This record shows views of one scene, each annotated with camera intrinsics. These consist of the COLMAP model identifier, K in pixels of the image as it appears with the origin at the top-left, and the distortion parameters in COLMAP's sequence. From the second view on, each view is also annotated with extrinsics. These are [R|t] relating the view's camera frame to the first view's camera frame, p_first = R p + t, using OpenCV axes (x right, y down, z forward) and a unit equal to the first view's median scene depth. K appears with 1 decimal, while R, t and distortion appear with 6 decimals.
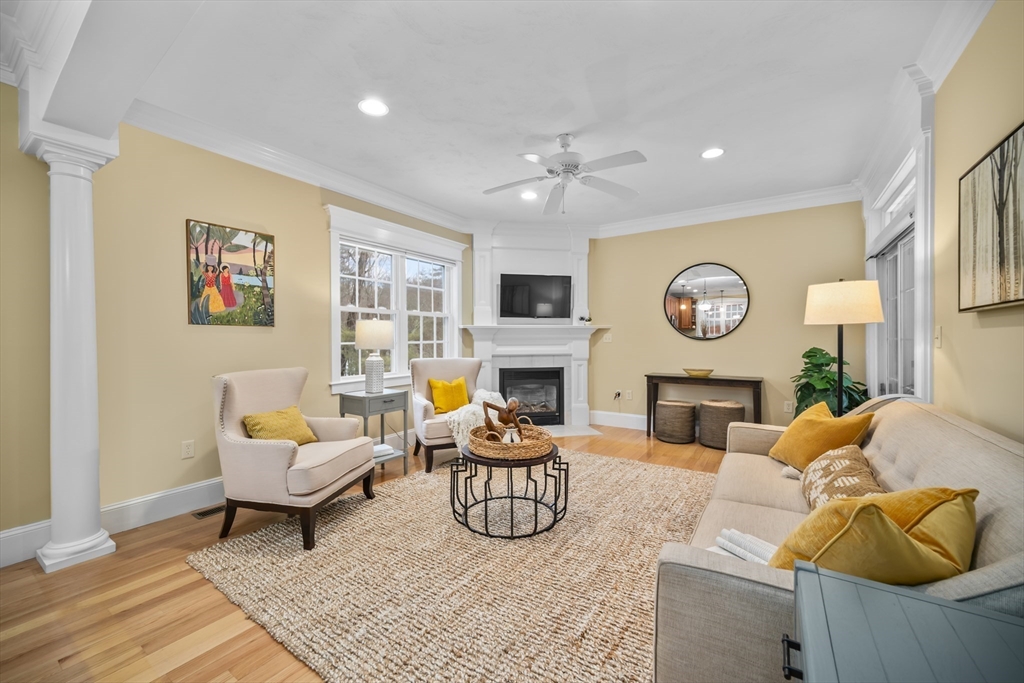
lens RADIAL K [[409.3, 0, 501.5], [0, 409.3, 339.3], [0, 0, 1]] dist [-0.000157, -0.000018]
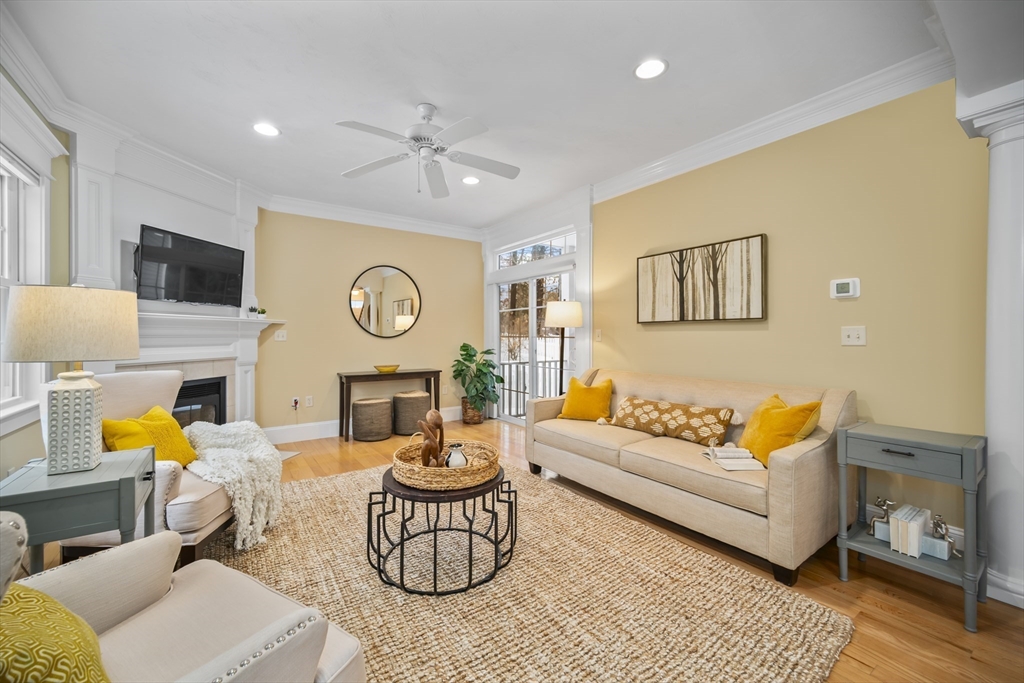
lens RADIAL K [[407.9, 0, 501.6], [0, 407.9, 335.2], [0, 0, 1]] dist [-0.000190, -0.000528]
pose [[0.363938, 0.004628, 0.931412, -0.459447], [0.000073, 0.999988, -0.004998, 0.000818], [-0.931423, 0.001887, 0.363933, 0.406106]]
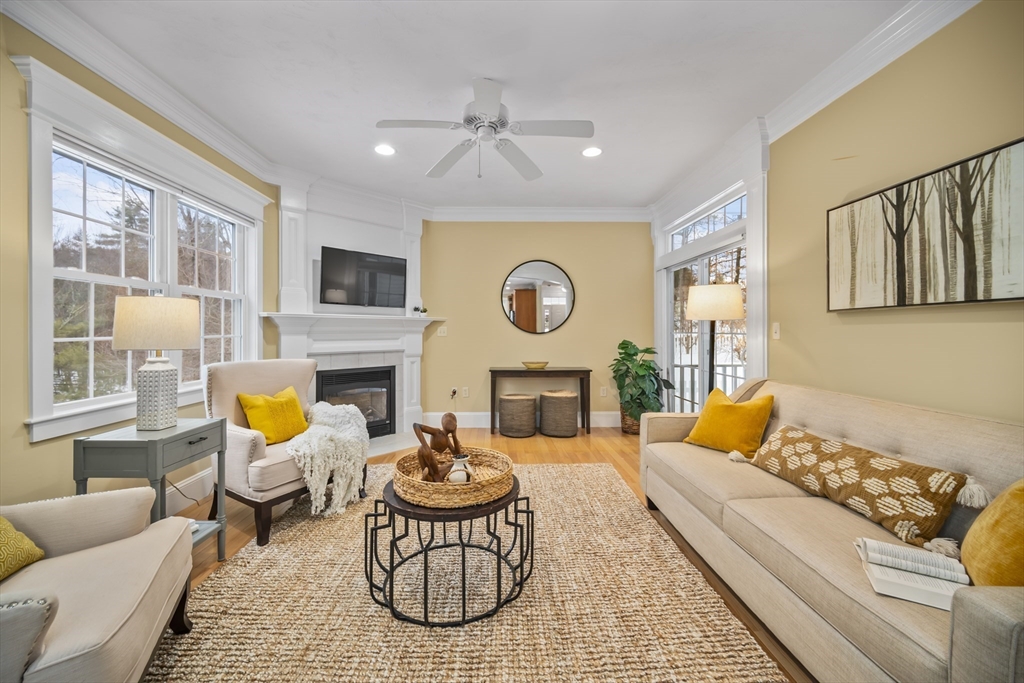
lens RADIAL K [[409.9, 0, 502.4], [0, 409.9, 331.0], [0, 0, 1]] dist [-0.001594, 0.000065]
pose [[0.815528, 0.004462, 0.578701, -0.218099], [-0.001791, 0.999985, -0.005185, 0.000533], [-0.578715, 0.003192, 0.815523, 0.244379]]
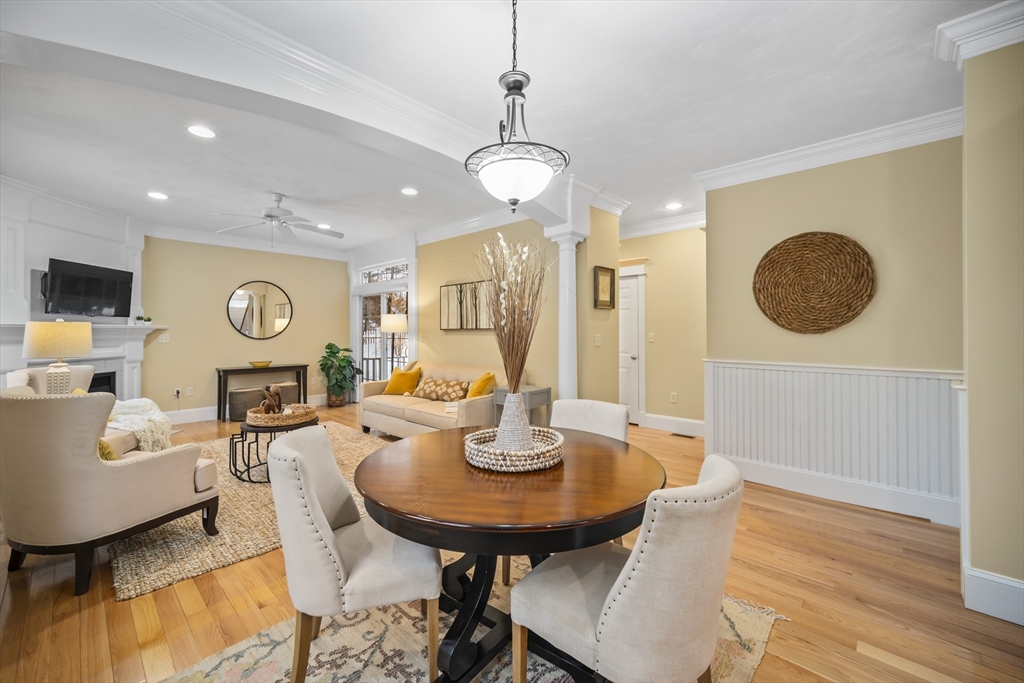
lens RADIAL K [[411.0, 0, 502.9], [0, 411.0, 327.8], [0, 0, 1]] dist [-0.001025, -0.000037]
pose [[0.157465, 0.013165, 0.987437, -0.829231], [0.002392, 0.999903, -0.013712, -0.017890], [-0.987522, 0.004521, 0.157419, 0.027721]]
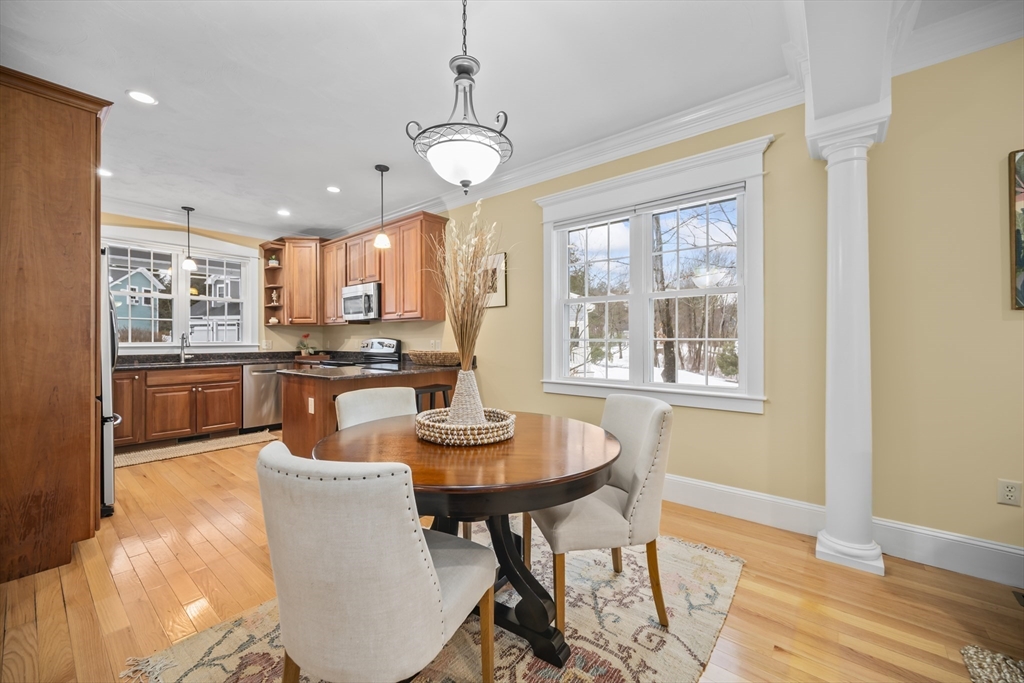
lens RADIAL K [[409.3, 0, 501.5], [0, 409.3, 339.3], [0, 0, 1]] dist [-0.000157, -0.000018]
pose [[-0.104655, 0.004228, -0.994500, -0.002787], [0.002167, 0.999990, 0.004023, 0.007744], [0.994506, -0.001734, -0.104663, 0.162747]]
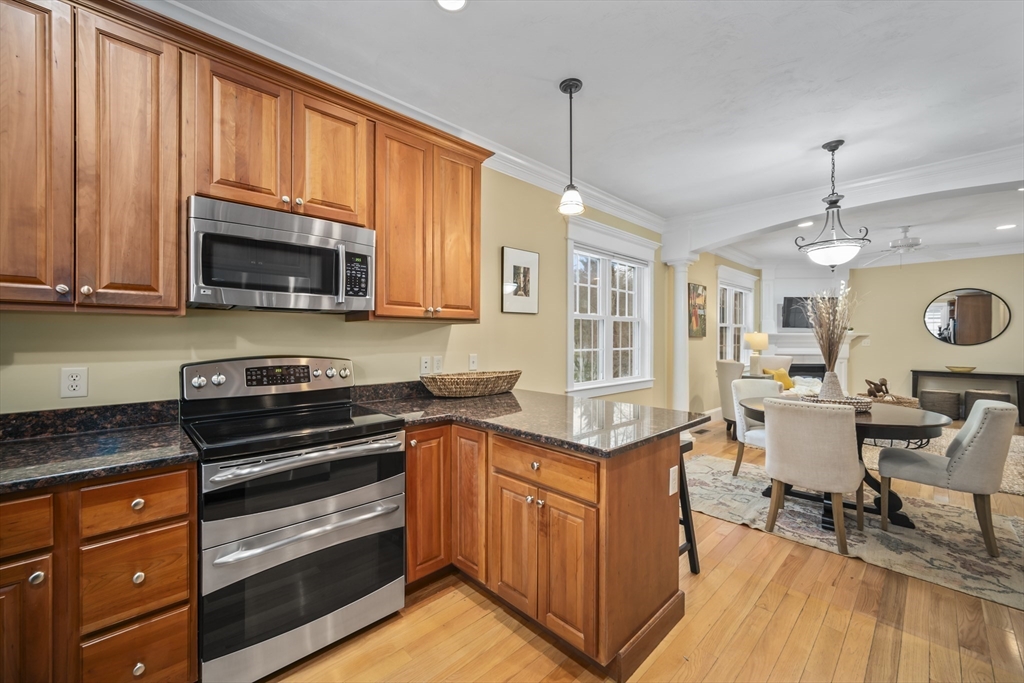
lens RADIAL K [[409.3, 0, 501.5], [0, 409.3, 339.3], [0, 0, 1]] dist [-0.000157, -0.000018]
pose [[0.976766, 0.006882, -0.214200, -0.847768], [-0.006309, 0.999974, 0.003357, -0.016438], [0.214217, -0.001928, 0.976784, -0.773198]]
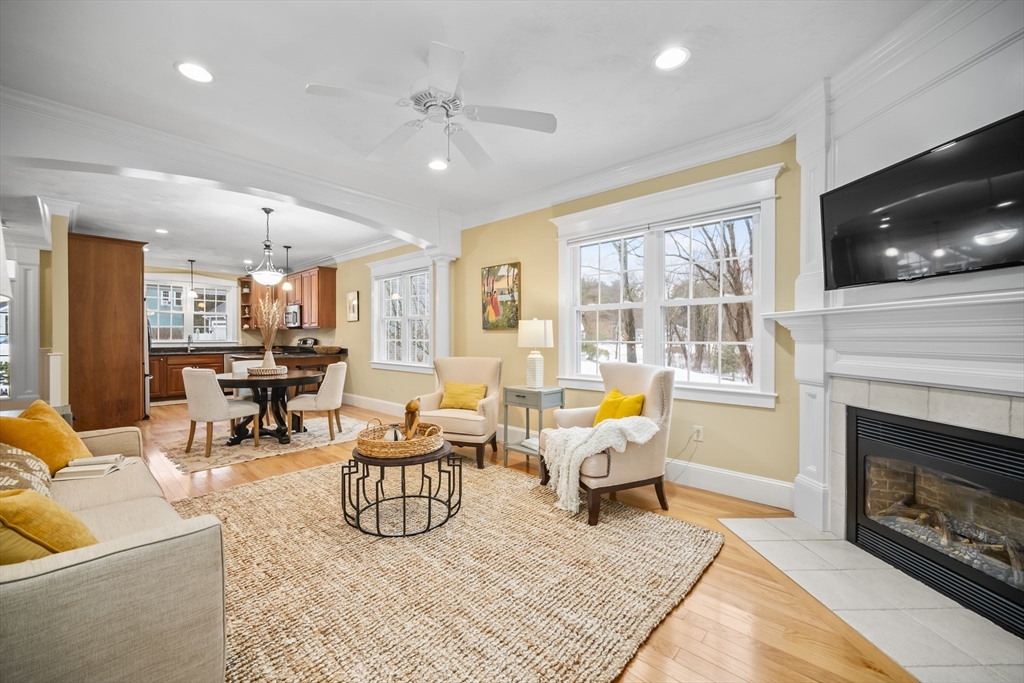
lens RADIAL K [[409.3, 0, 501.5], [0, 409.3, 339.3], [0, 0, 1]] dist [-0.000157, -0.000018]
pose [[-0.153452, 0.009581, -0.988110, 0.653927], [-0.000956, 0.999951, 0.009844, -0.006058], [0.988156, 0.002455, -0.153435, 0.934414]]
